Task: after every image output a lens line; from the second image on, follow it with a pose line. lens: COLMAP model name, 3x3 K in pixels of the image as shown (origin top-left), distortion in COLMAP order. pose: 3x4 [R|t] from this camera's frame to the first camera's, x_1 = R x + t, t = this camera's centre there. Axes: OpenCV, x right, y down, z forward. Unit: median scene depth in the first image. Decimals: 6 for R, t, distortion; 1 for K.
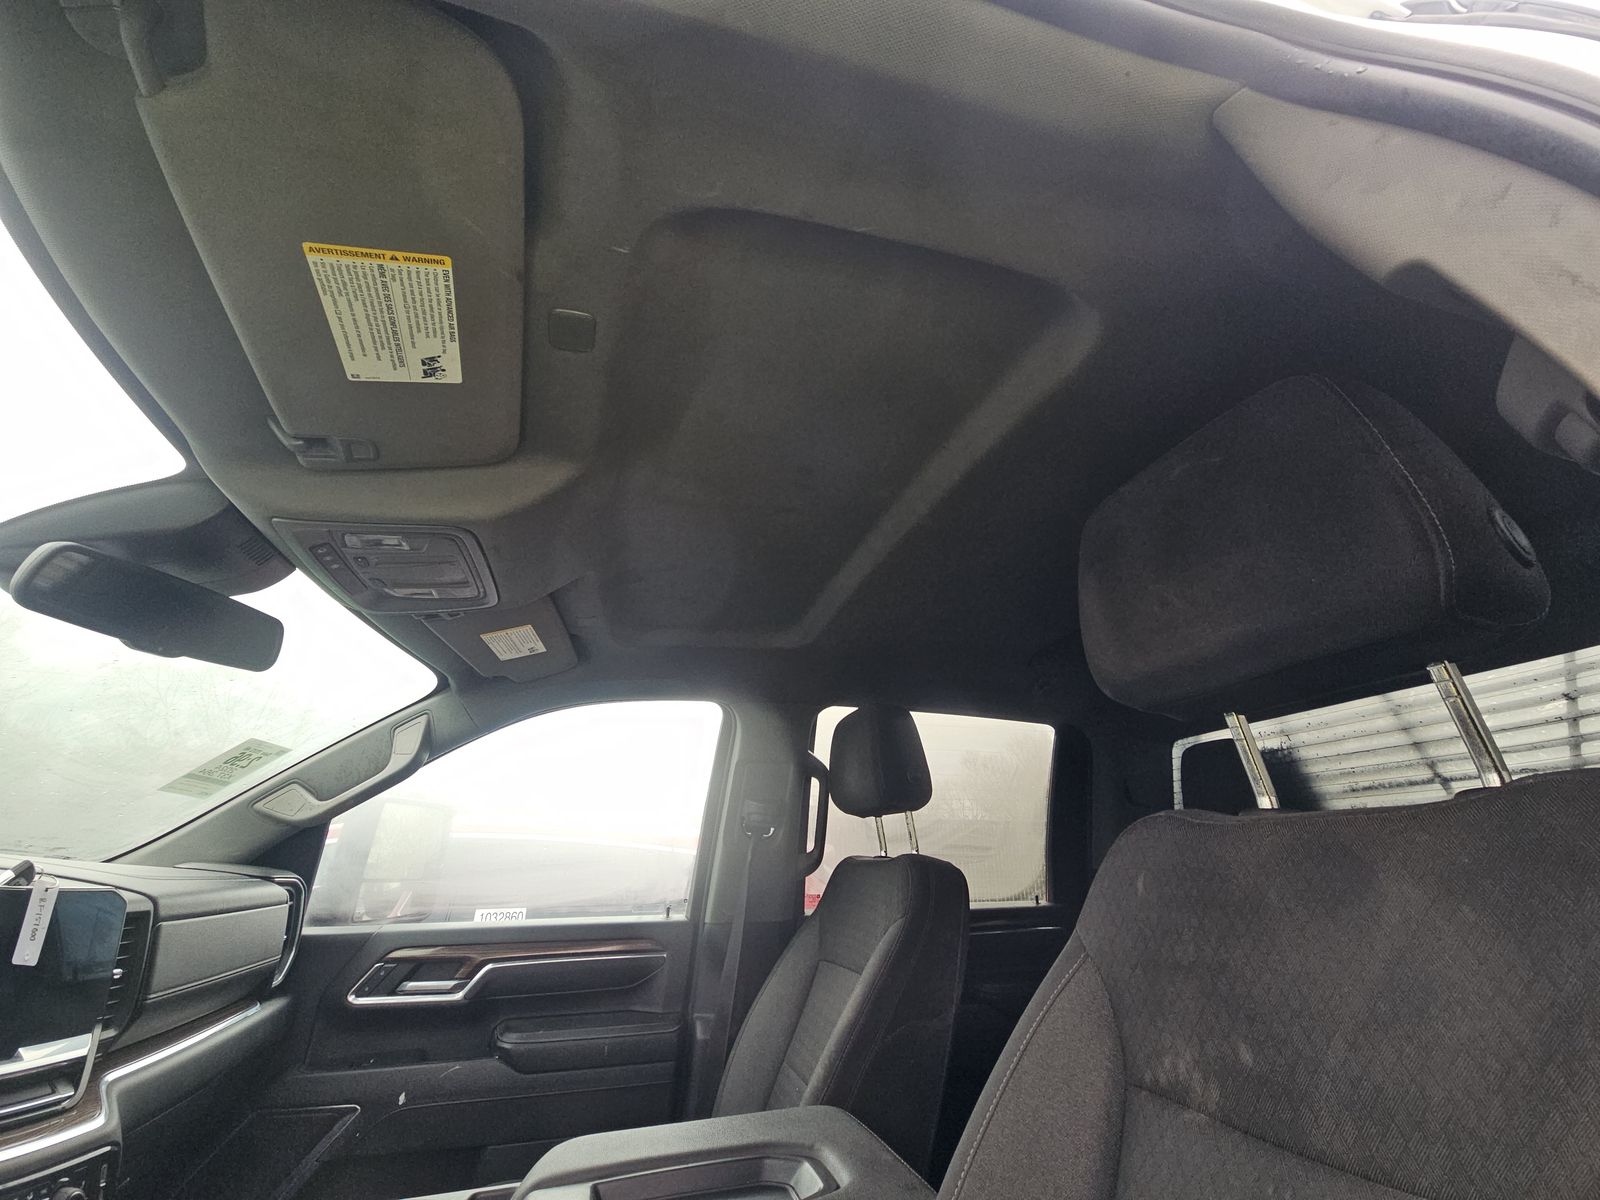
lens RADIAL K [[670.7, 0, 810.7], [0, 670.7, 562.1], [0, 0, 1]] dist [0.001041, -0.008860]
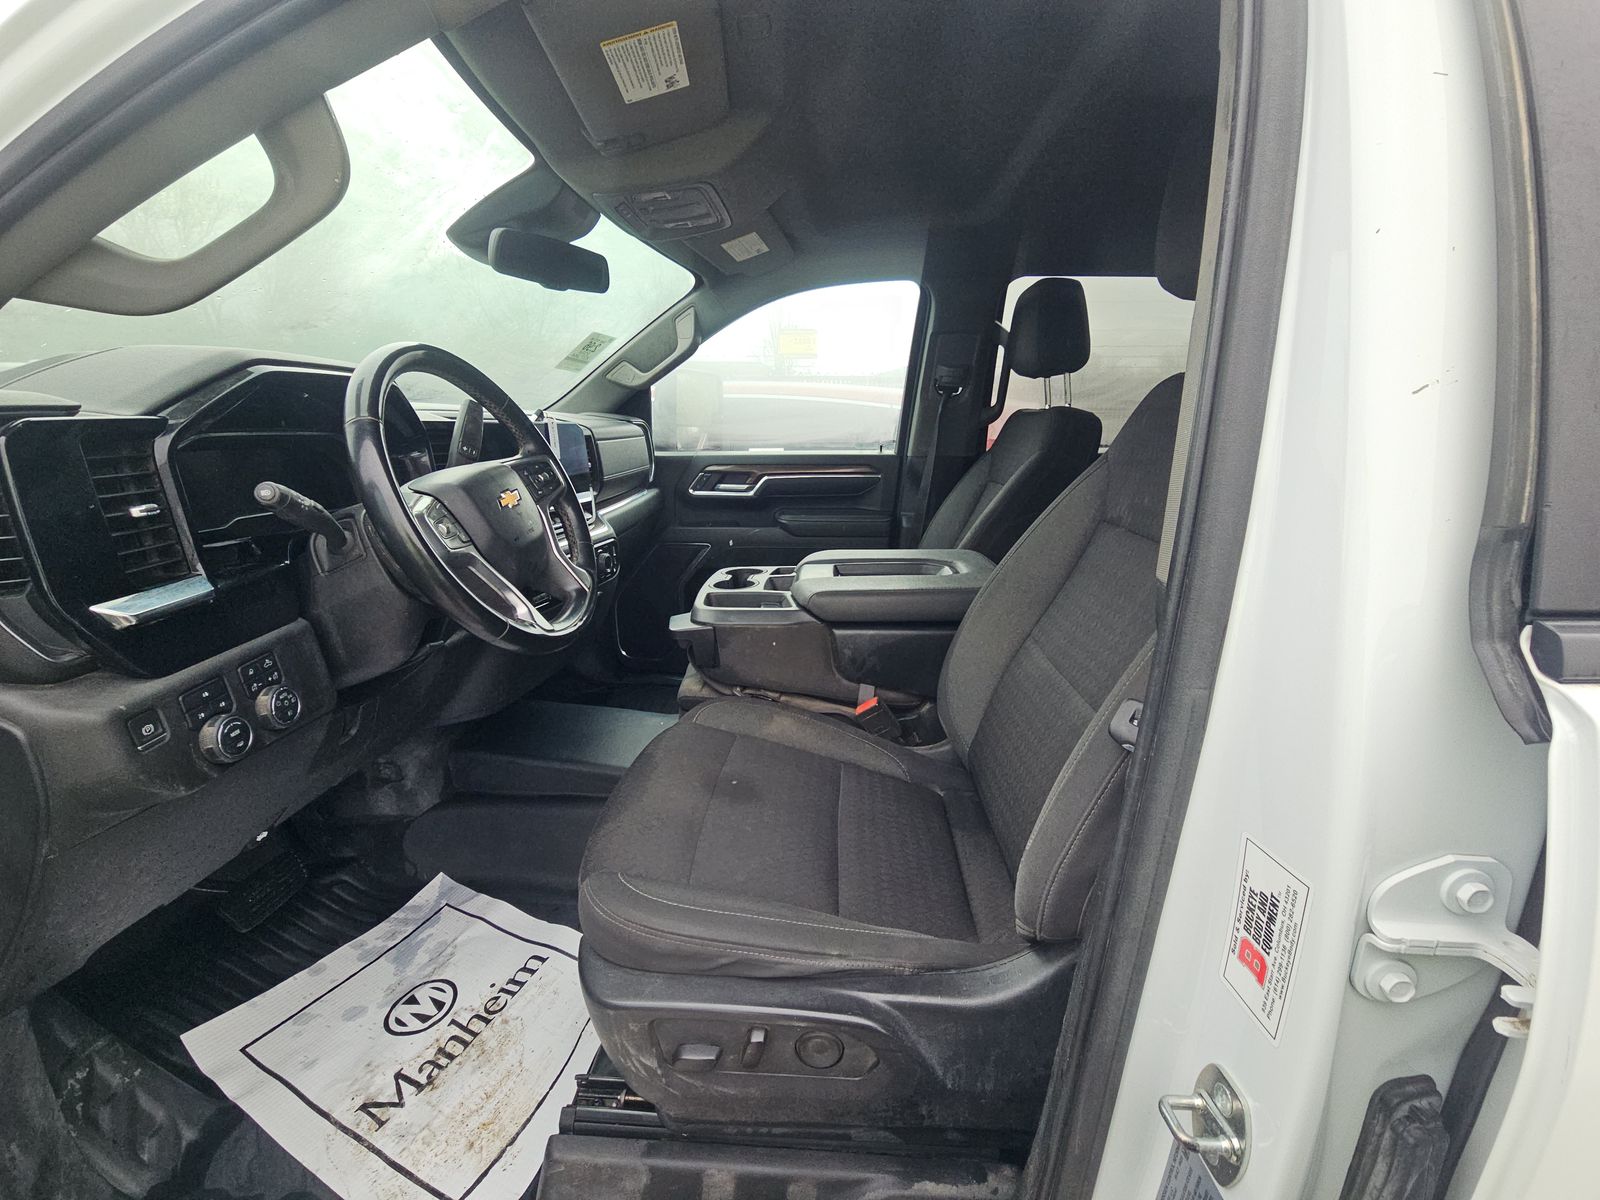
lens RADIAL K [[645.0, 0, 798.0], [0, 645.0, 590.0], [0, 0, 1]] dist [0.008905, -0.007748]
pose [[0.943156, 0.092609, -0.319187, 0.101740], [0.128495, 0.784100, 0.607187, -0.098160], [0.306506, -0.613686, 0.727629, -0.253908]]
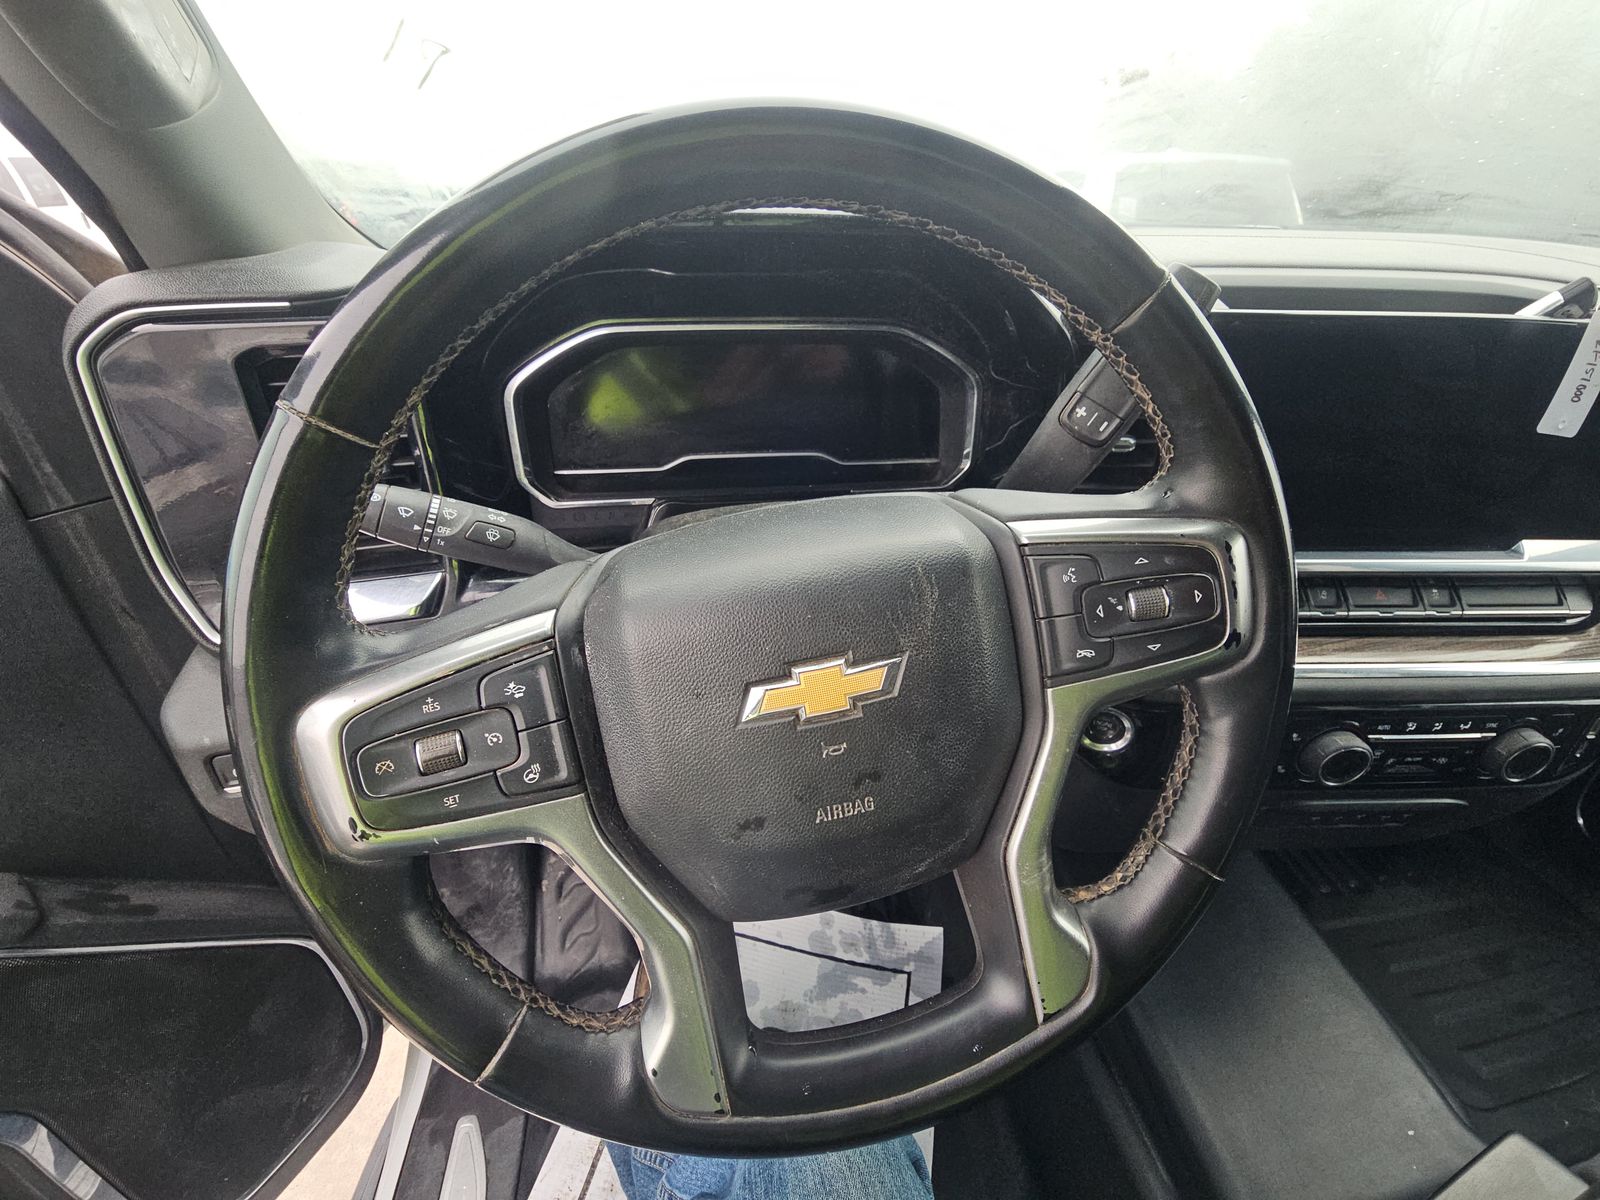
lens RADIAL K [[645.0, 0, 798.0], [0, 645.0, 590.0], [0, 0, 1]] dist [0.008905, -0.007748]
pose [[-0.121333, 0.509669, -0.851772, -0.235408], [0.402784, 0.809569, 0.427040, 0.071690], [0.907217, -0.291266, -0.303514, 0.227936]]
